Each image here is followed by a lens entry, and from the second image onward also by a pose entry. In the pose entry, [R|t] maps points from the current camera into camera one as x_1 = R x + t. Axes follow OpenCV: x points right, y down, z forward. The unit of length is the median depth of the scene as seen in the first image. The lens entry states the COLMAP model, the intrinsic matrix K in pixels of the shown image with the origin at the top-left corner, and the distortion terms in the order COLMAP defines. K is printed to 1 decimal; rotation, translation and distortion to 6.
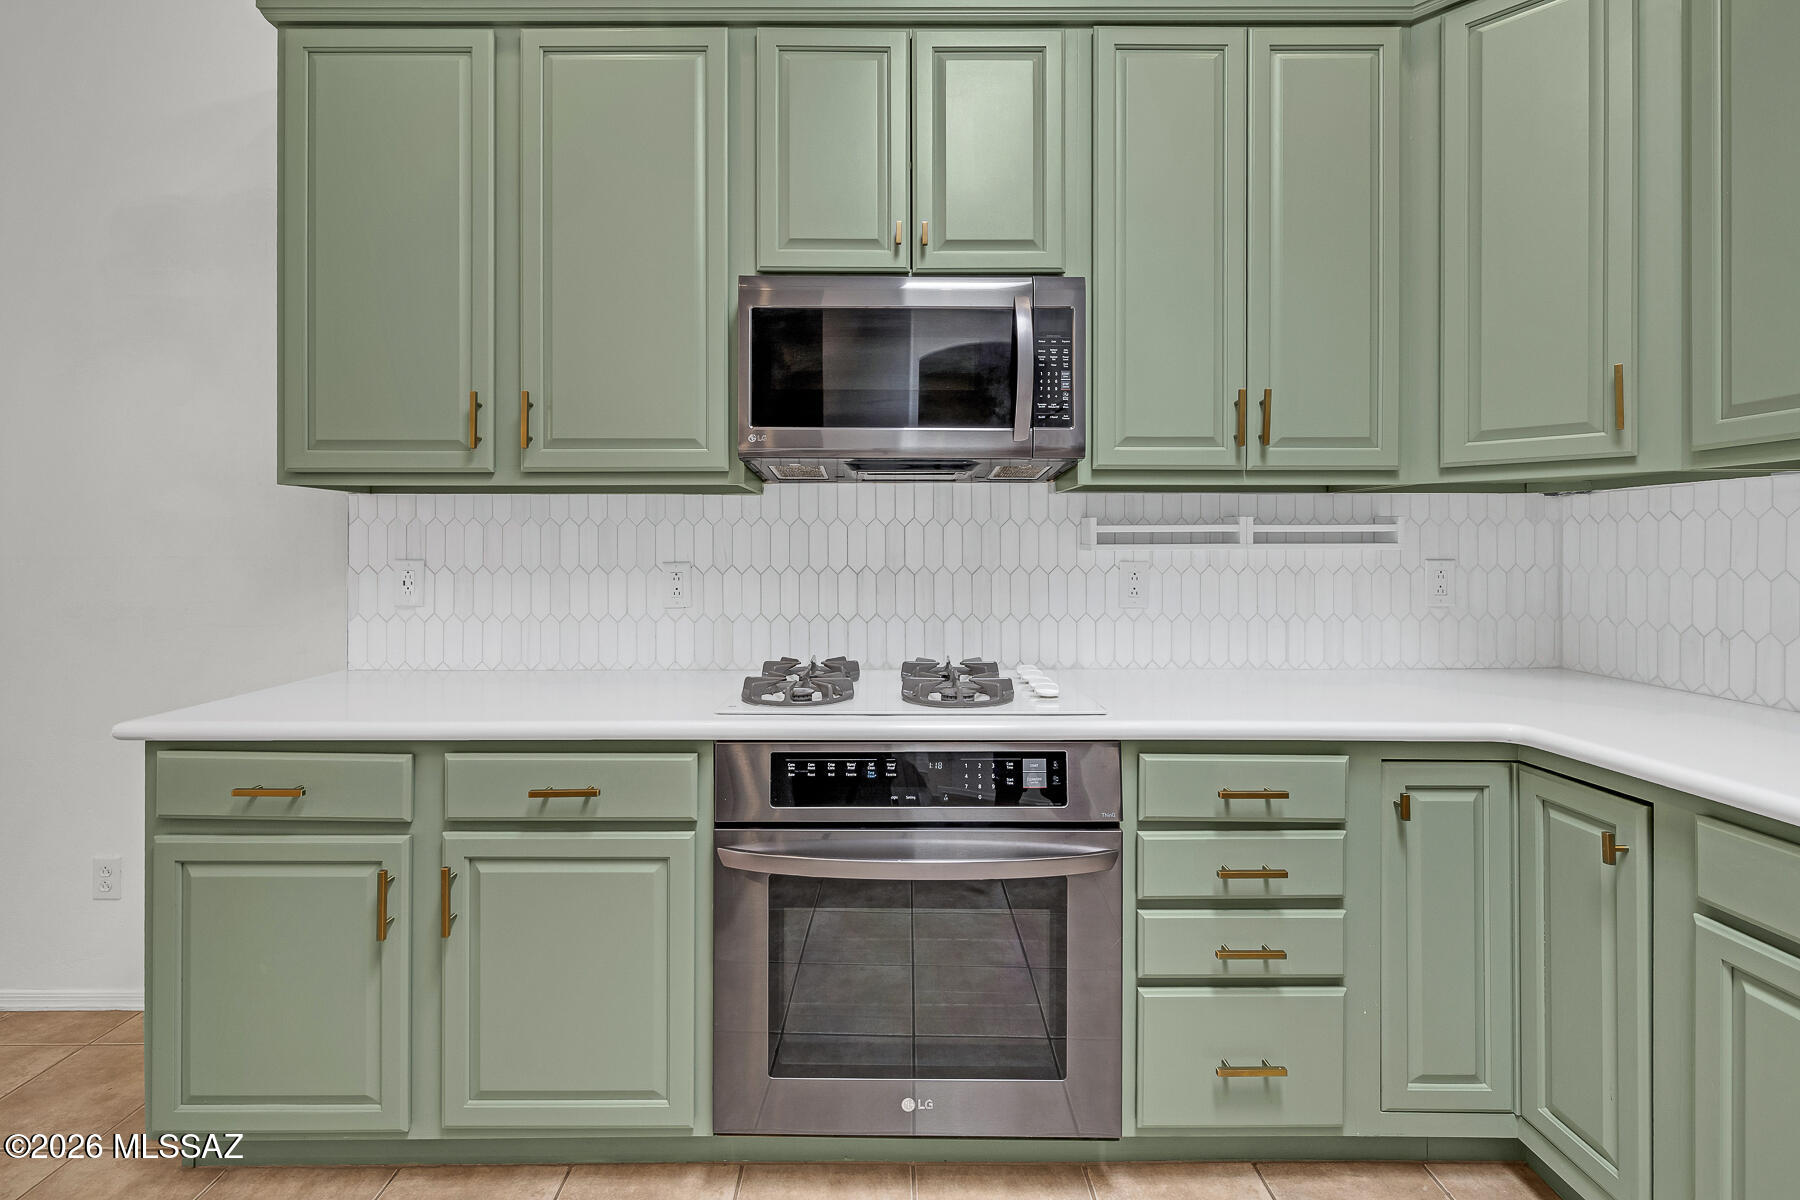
lens RADIAL K [[785.0, 0, 904.8], [0, 785.0, 545.3], [0, 0, 1]] dist [-0.000324, 0.000020]
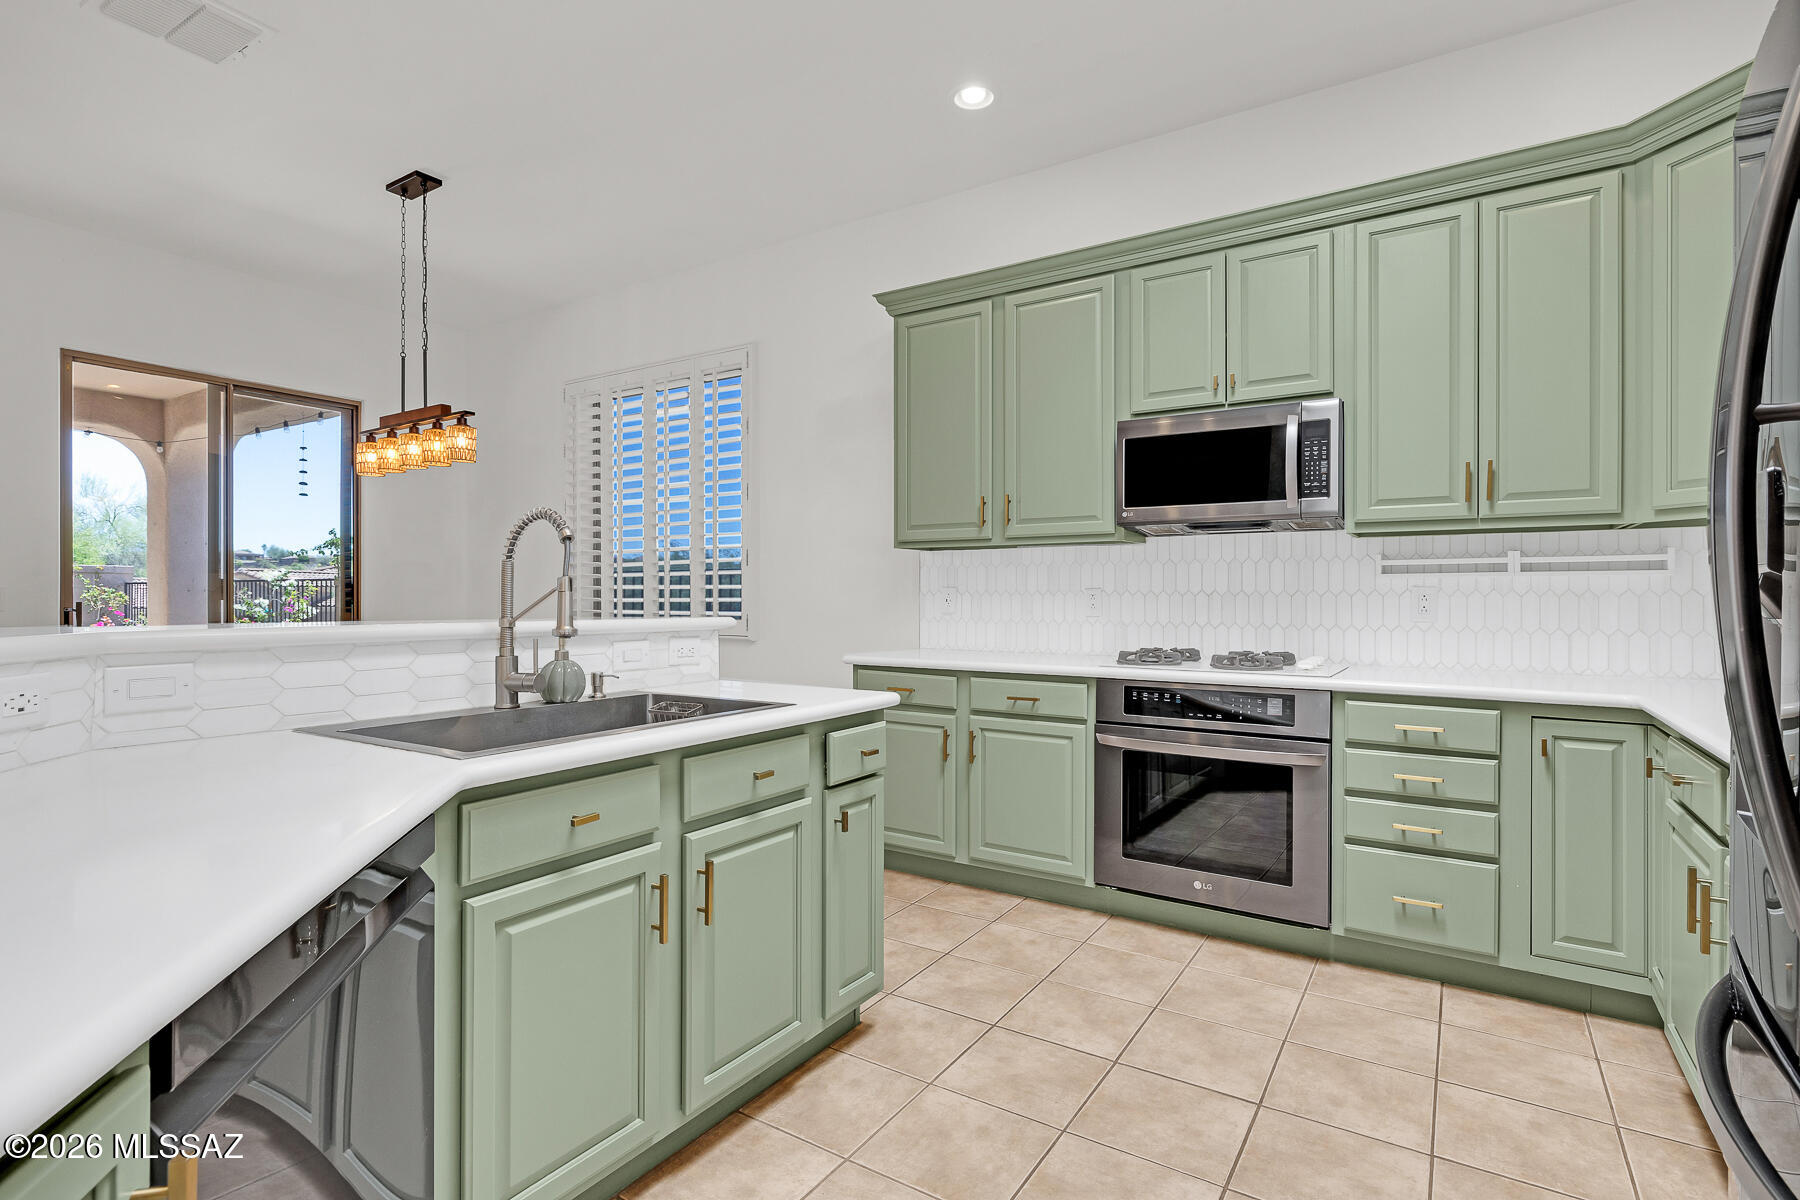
lens RADIAL K [[902.6, 0, 866.9], [0, 902.6, 600.8], [0, 0, 1]] dist [0.001077, 0.000548]
pose [[0.814693, 0.005302, -0.579868, 0.502352], [0.001300, 0.999939, 0.010968, 0.032362], [0.579891, -0.009690, 0.814637, -0.965095]]
